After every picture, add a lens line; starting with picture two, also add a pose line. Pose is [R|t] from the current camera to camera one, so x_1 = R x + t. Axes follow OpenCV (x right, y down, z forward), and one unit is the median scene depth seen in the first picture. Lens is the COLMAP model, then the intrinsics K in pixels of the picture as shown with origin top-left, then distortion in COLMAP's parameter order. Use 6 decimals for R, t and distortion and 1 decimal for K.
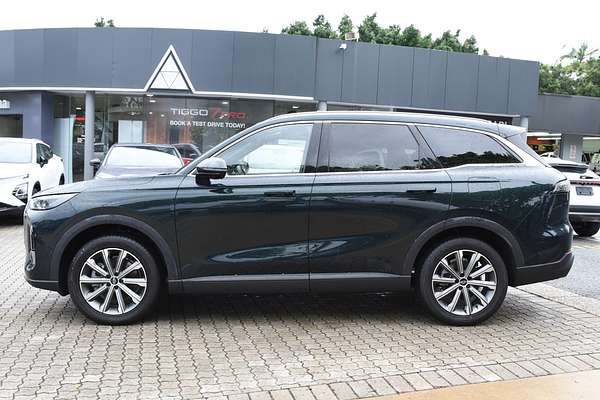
lens RADIAL K [[526.2, 0, 301.8], [0, 526.2, 201.8], [0, 0, 1]] dist [-0.006774, 0.032384]
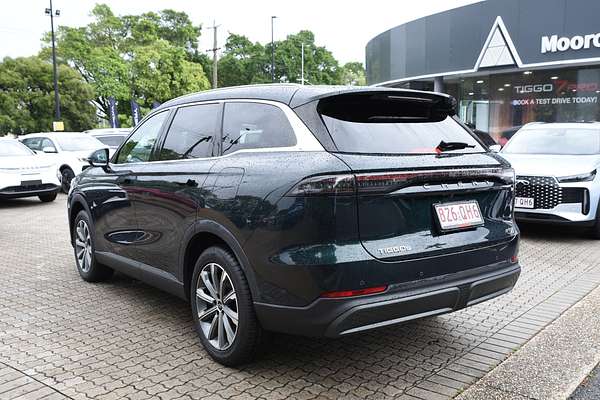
lens RADIAL K [[532.4, 0, 295.6], [0, 532.4, 200.7], [0, 0, 1]] dist [-0.031657, 0.001139]
pose [[0.617477, 0.064906, -0.783906, 0.266223], [-0.044862, 0.997874, 0.047284, -0.010802], [0.785308, 0.005971, 0.619076, 0.169111]]
